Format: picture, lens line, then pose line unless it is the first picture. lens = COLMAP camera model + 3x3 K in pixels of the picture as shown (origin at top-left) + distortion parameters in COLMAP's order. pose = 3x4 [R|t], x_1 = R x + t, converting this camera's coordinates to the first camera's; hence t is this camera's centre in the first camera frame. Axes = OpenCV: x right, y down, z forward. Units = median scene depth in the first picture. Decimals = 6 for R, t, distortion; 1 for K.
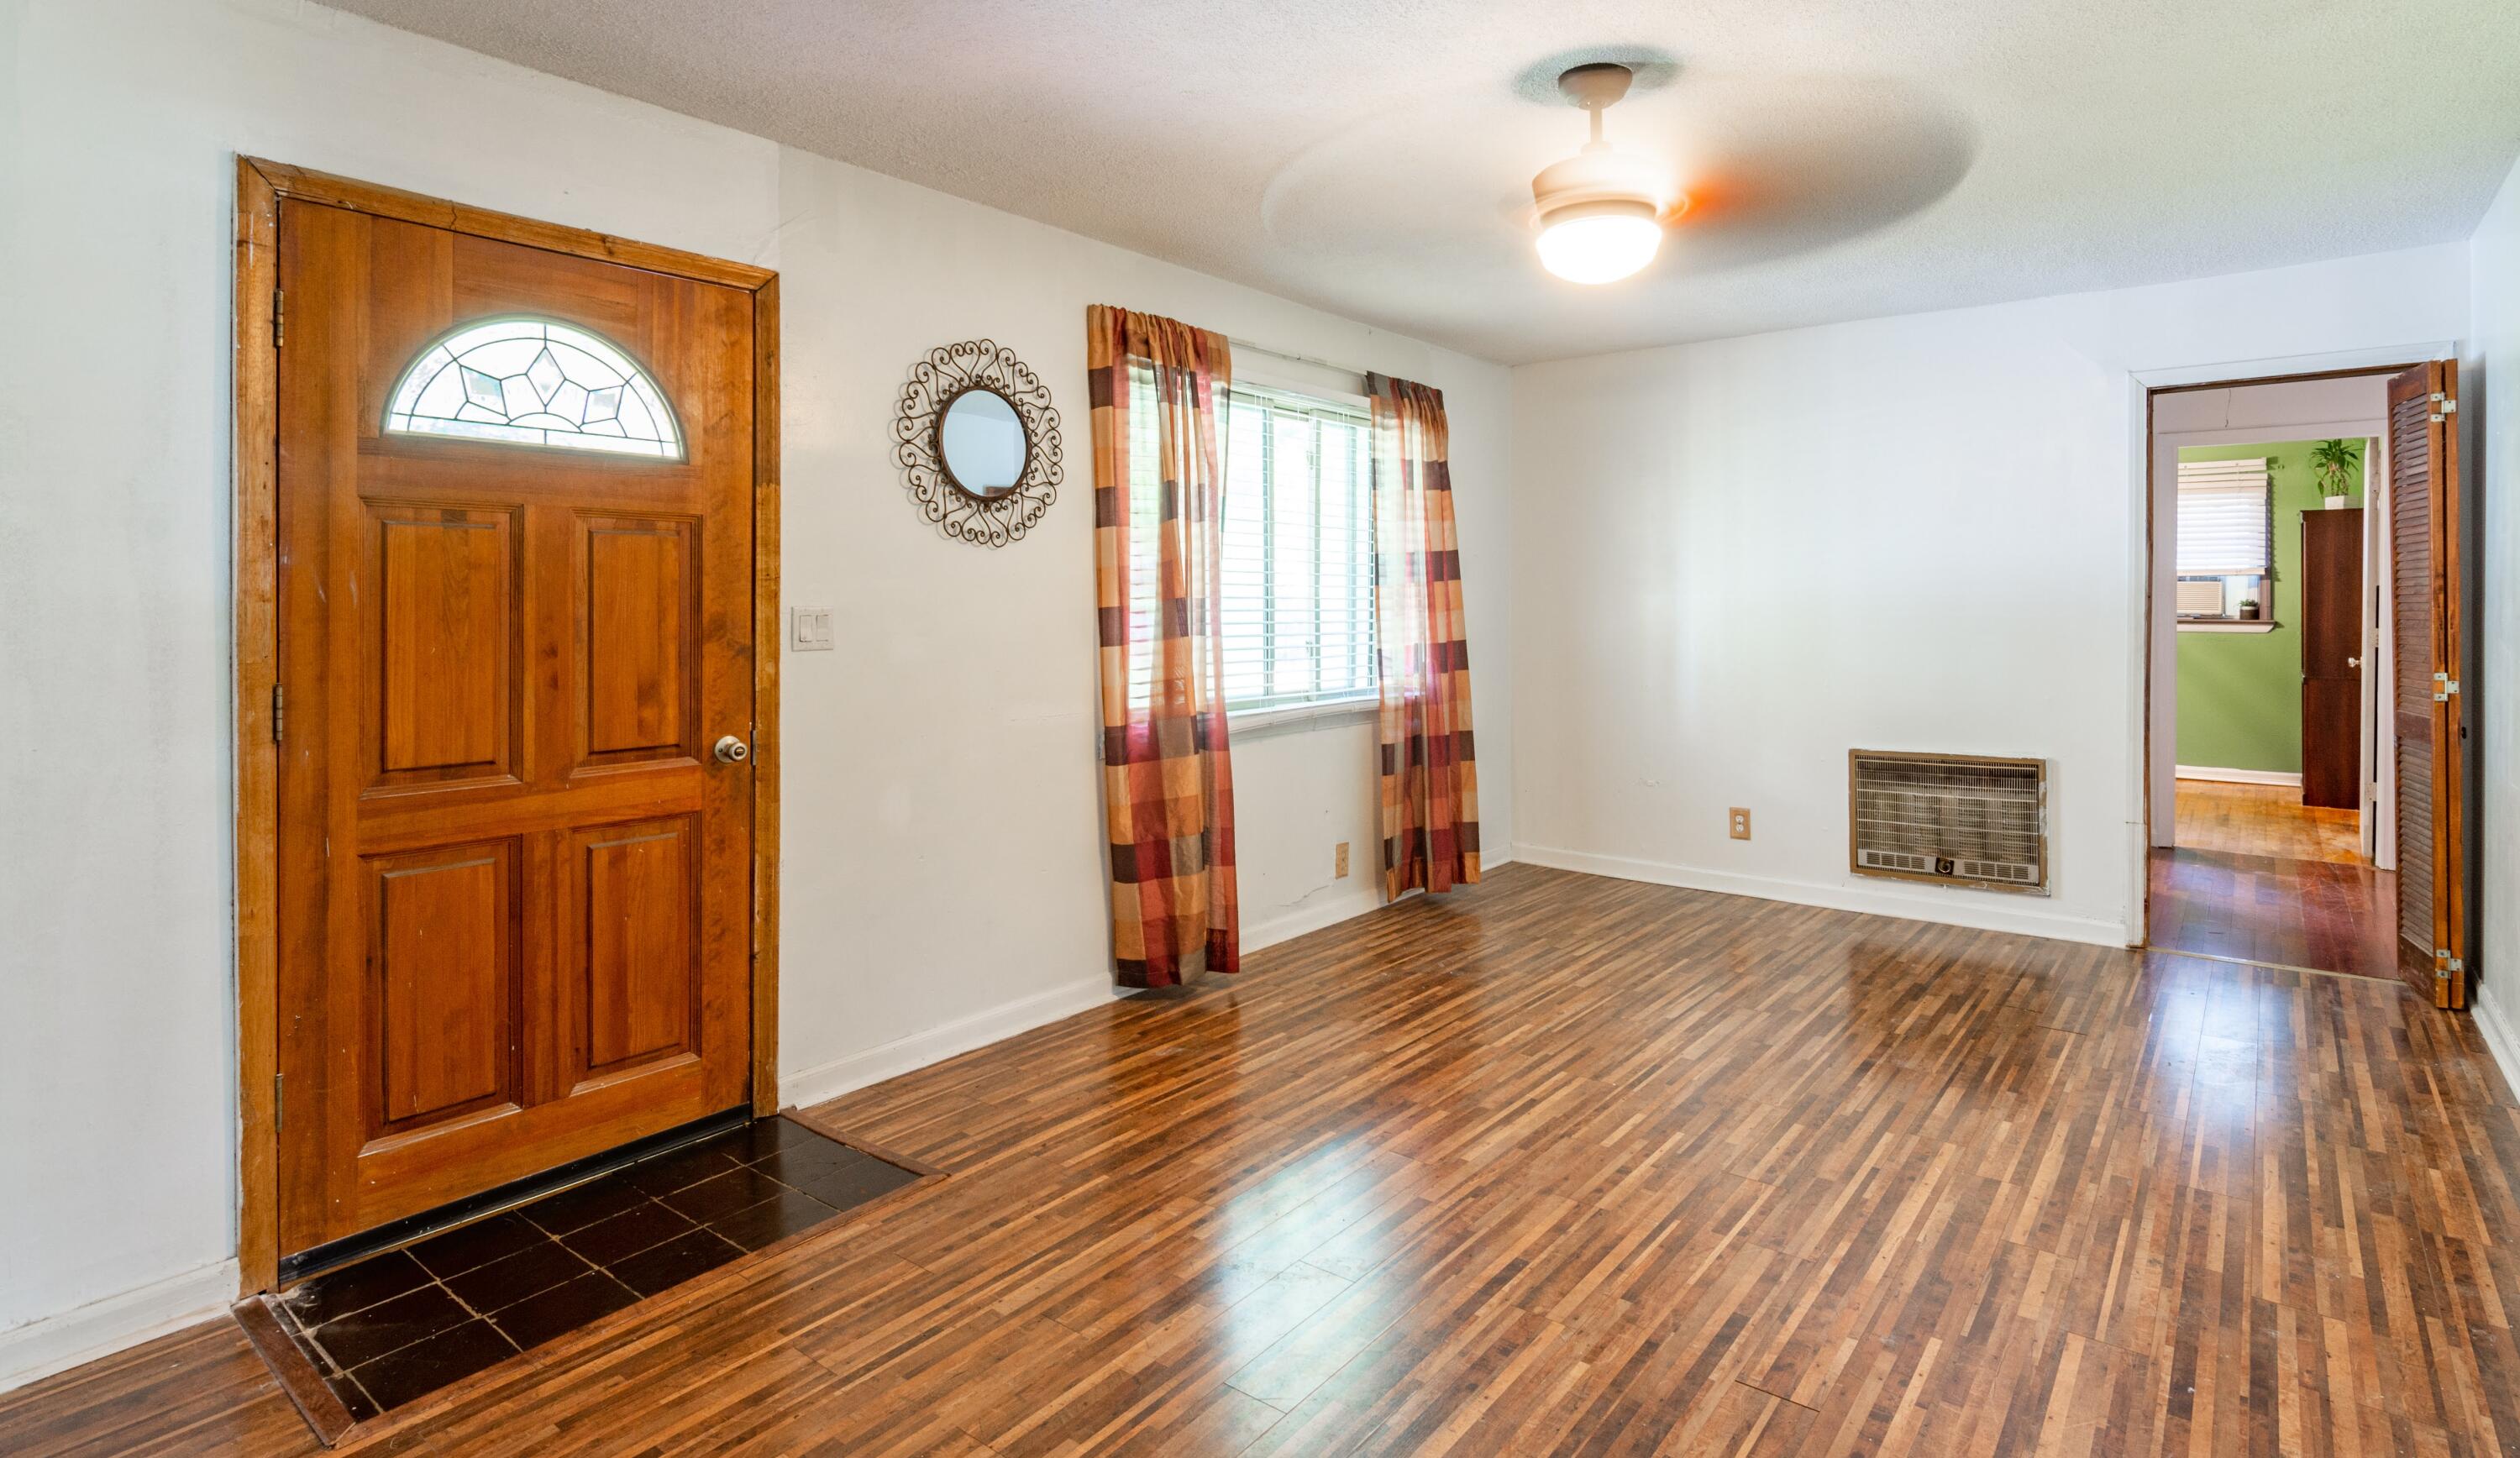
lens RADIAL K [[1301.0, 0, 1249.7], [0, 1301.0, 604.4], [0, 0, 1]] dist [-0.000926, 0.001957]
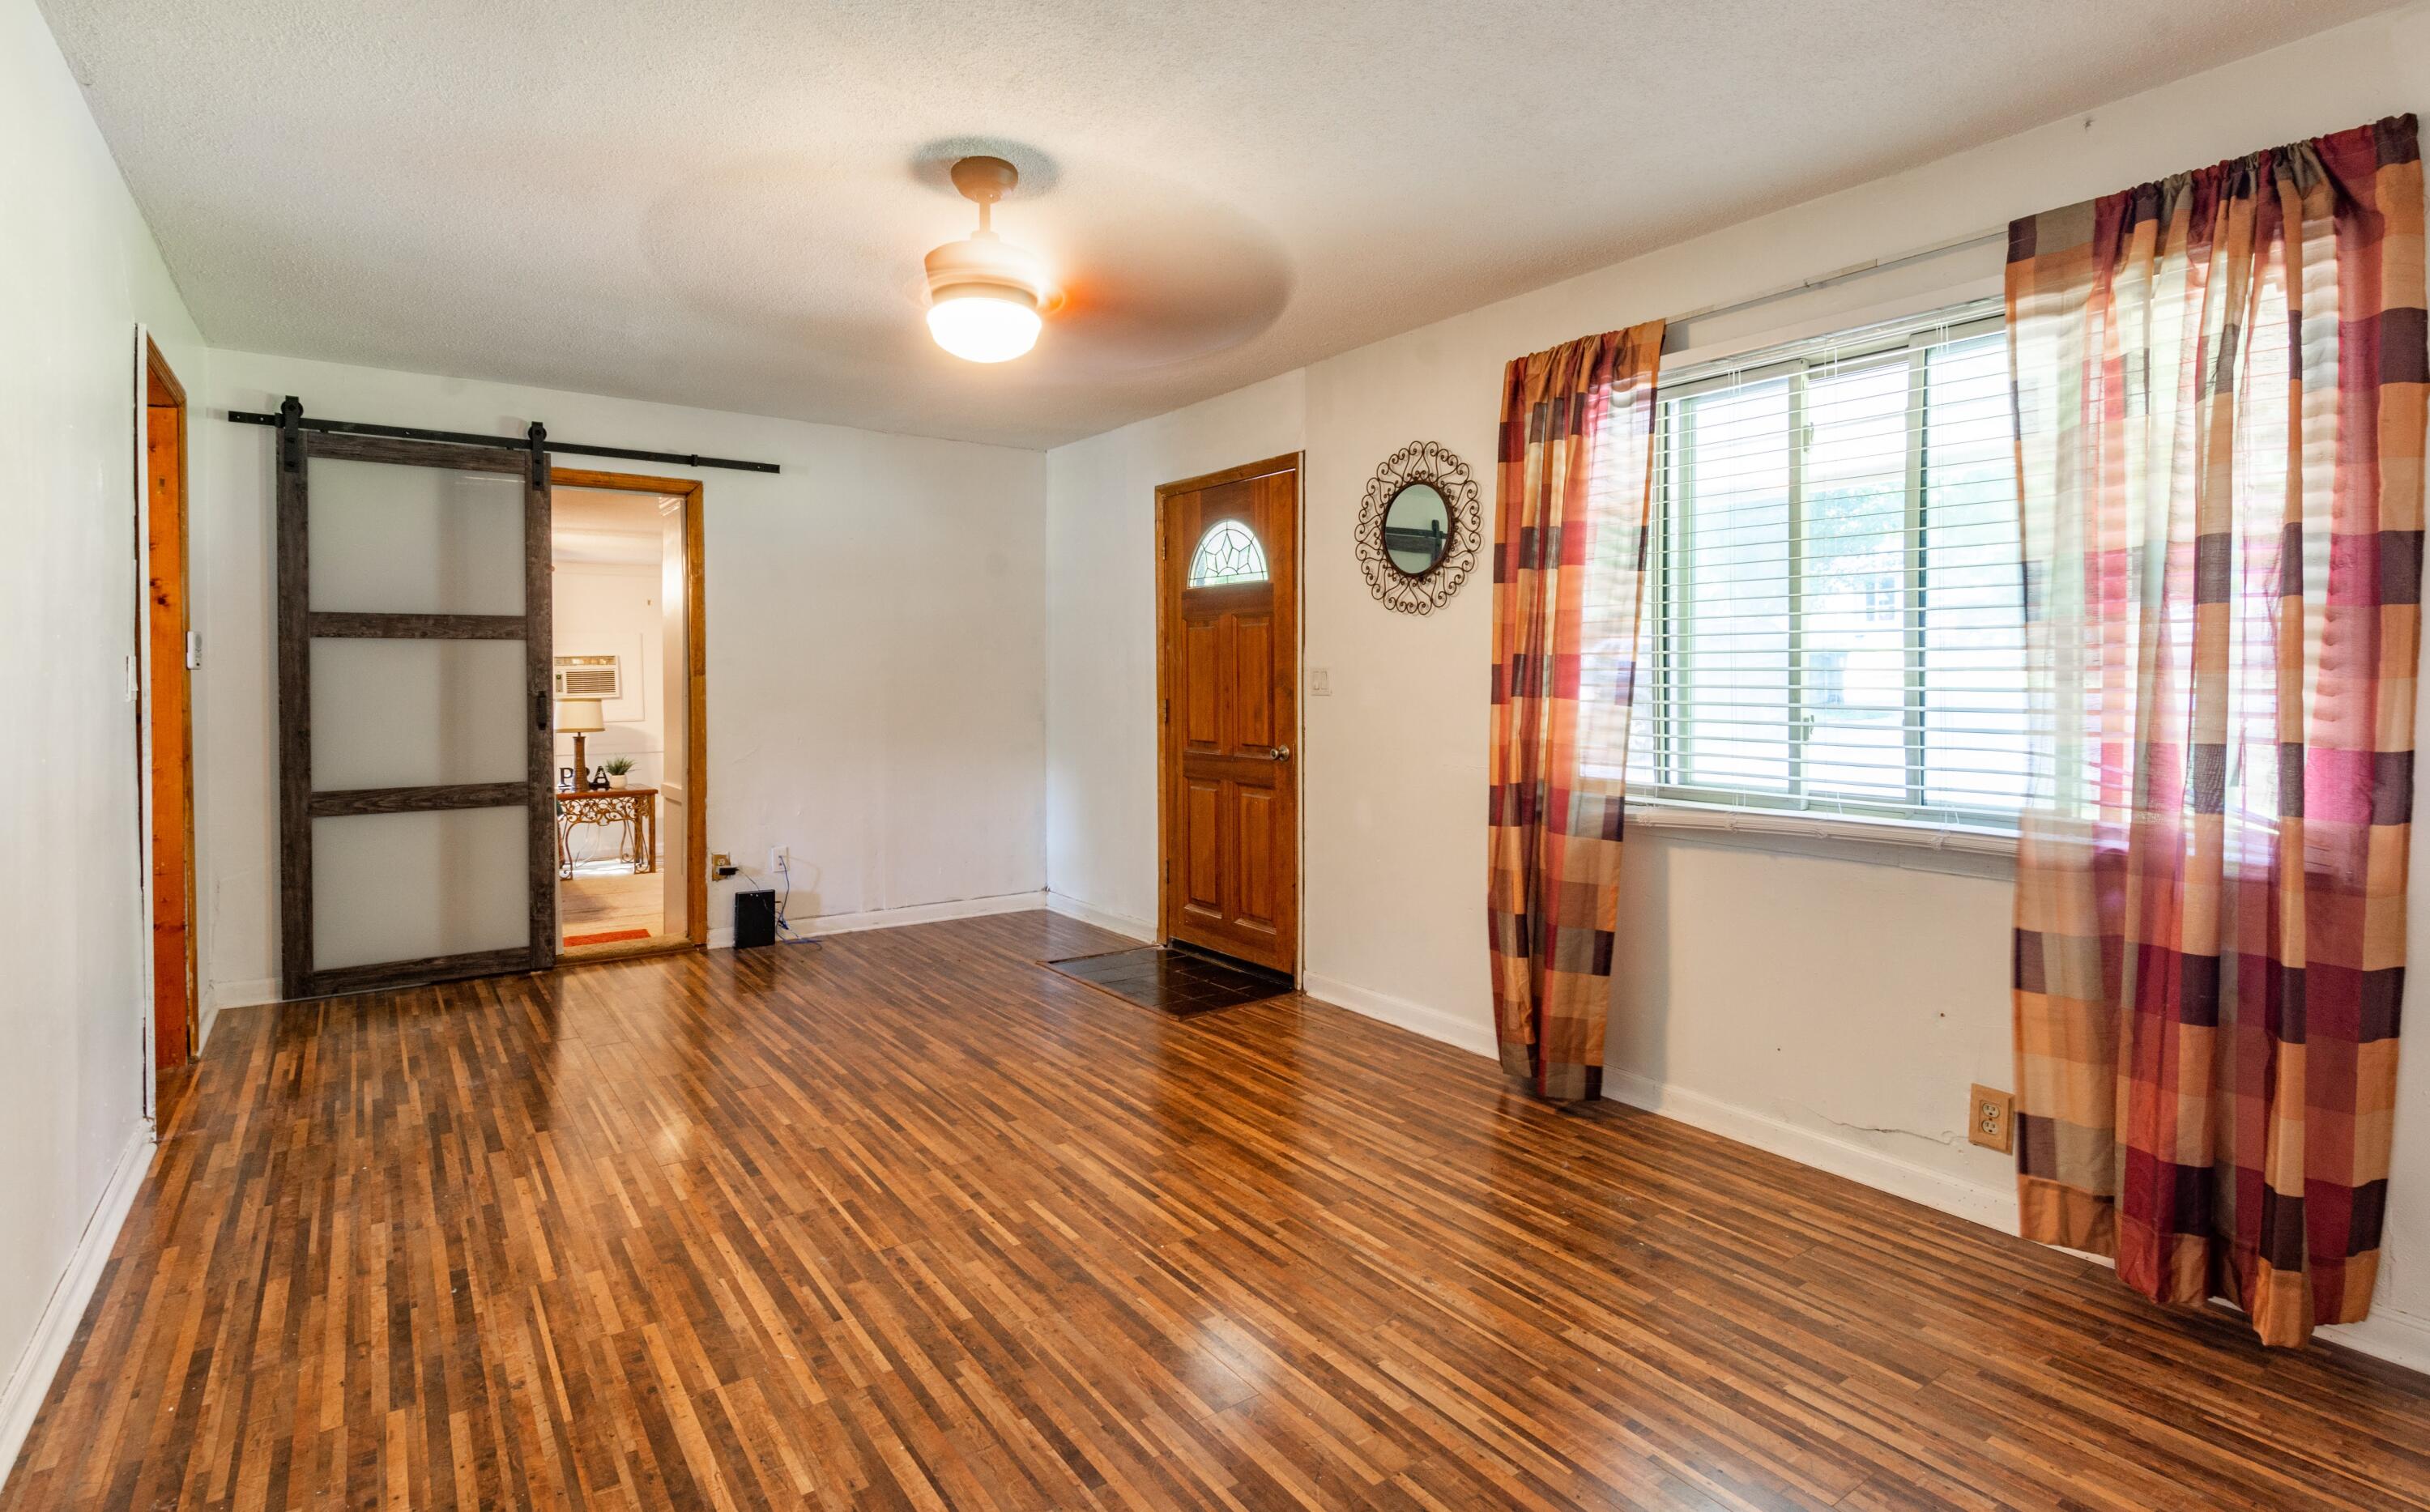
lens RADIAL K [[1192.3, 0, 1210.4], [0, 1192.3, 684.4], [0, 0, 1]] dist [-0.004128, 0.000010]
pose [[-0.288884, 0.009076, -0.957321, 1.178693], [-0.001080, 0.999951, 0.009806, 0.011073], [0.957363, 0.003867, -0.288860, 1.489839]]
